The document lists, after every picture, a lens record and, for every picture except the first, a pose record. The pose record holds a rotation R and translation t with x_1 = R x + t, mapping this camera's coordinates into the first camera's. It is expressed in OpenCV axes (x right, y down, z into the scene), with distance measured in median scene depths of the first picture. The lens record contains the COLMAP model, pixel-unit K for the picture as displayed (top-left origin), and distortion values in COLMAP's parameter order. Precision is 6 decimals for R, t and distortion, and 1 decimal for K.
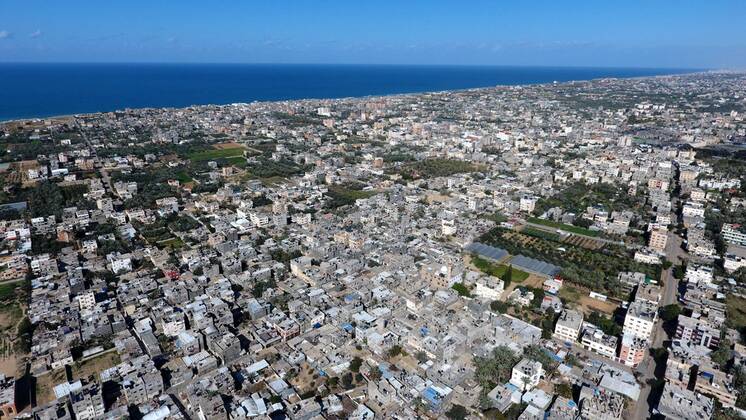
lens RADIAL K [[436.8, 0, 370.9], [0, 436.8, 206.8], [0, 0, 1]] dist [0.001436, -0.001840]
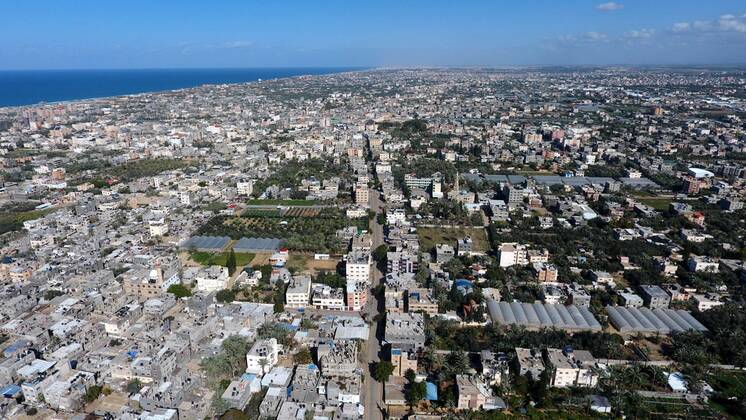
lens RADIAL K [[436.8, 0, 370.9], [0, 436.8, 206.8], [0, 0, 1]] dist [0.001436, -0.001840]
pose [[0.811736, -0.194590, 0.550654, 0.058354], [0.195759, 0.978972, 0.057375, 0.043064], [-0.550240, 0.061222, 0.832759, 0.064328]]
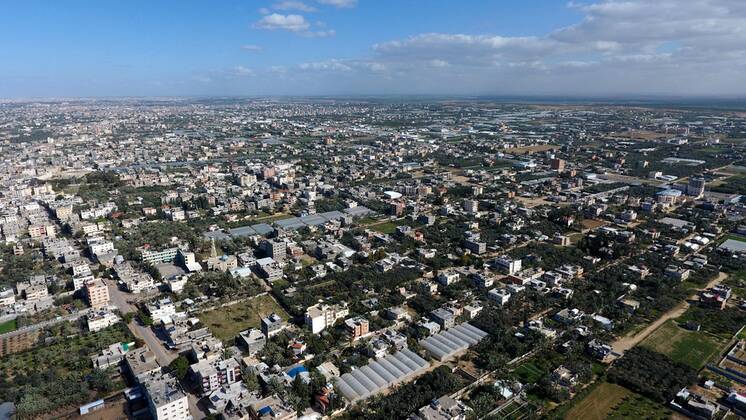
lens RADIAL K [[436.8, 0, 370.9], [0, 436.8, 206.8], [0, 0, 1]] dist [0.001436, -0.001840]
pose [[0.226442, -0.254318, 0.940238, 0.025433], [0.311613, 0.933494, 0.177446, -0.067779], [-0.922834, 0.252809, 0.290630, 0.224034]]
